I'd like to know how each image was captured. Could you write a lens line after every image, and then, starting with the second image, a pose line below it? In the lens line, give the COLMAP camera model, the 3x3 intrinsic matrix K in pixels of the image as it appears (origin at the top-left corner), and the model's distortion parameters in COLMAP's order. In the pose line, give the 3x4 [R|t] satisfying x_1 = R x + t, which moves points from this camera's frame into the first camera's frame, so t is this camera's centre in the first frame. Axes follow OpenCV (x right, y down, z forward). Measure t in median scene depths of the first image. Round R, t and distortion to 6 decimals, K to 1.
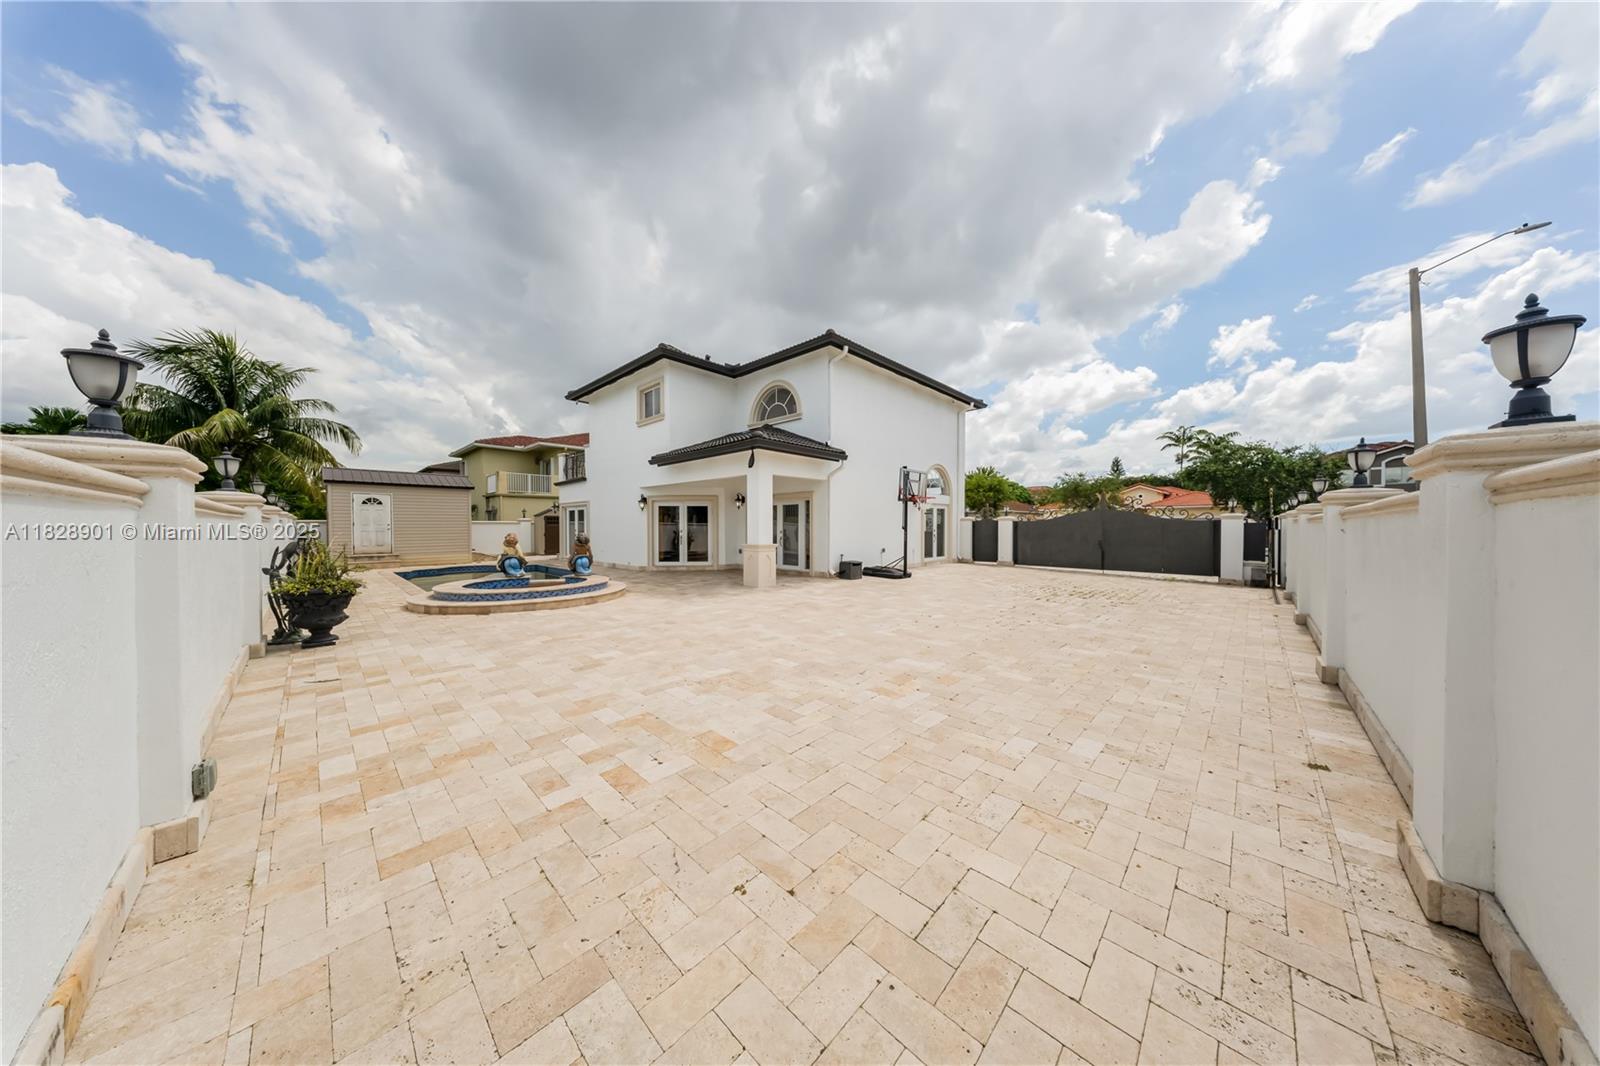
lens RADIAL K [[472.4, 0, 802.2], [0, 472.4, 526.3], [0, 0, 1]] dist [0.000434, -0.000063]
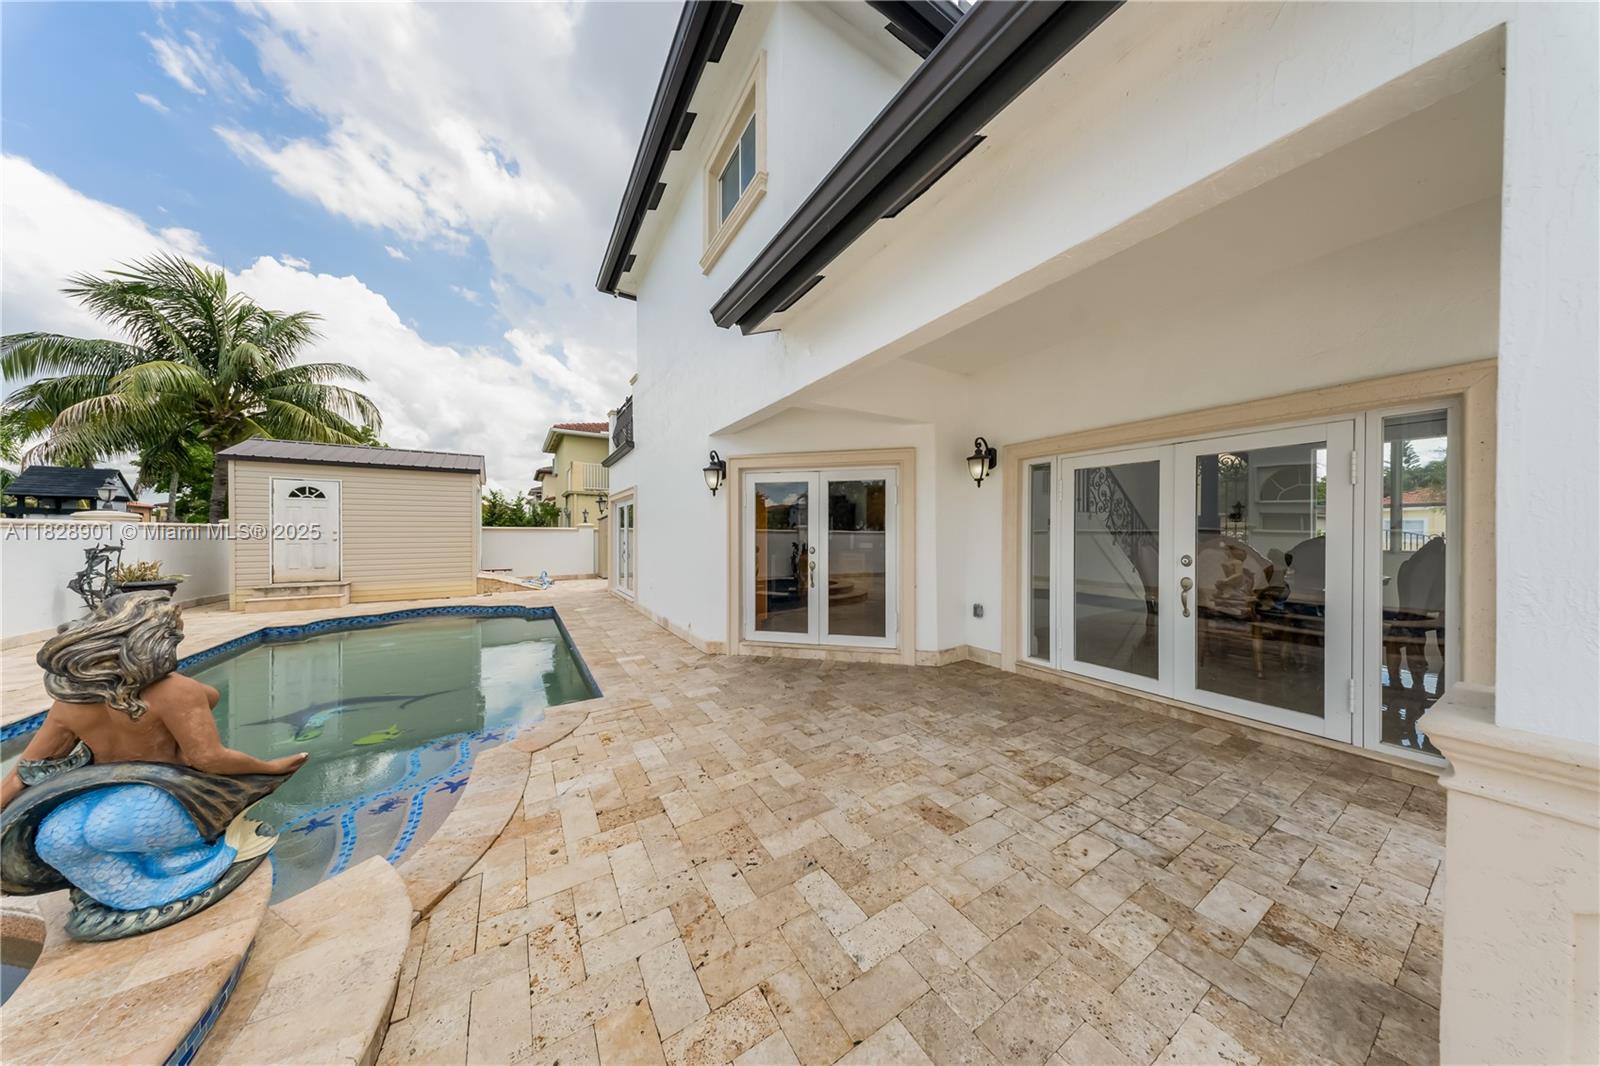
lens RADIAL K [[472.4, 0, 802.2], [0, 472.4, 526.3], [0, 0, 1]] dist [0.000434, -0.000063]
pose [[0.967716, -0.002326, -0.252031, -0.171489], [-0.000983, 0.999915, -0.013005, -0.003051], [0.252039, 0.012833, 0.967632, 0.640527]]
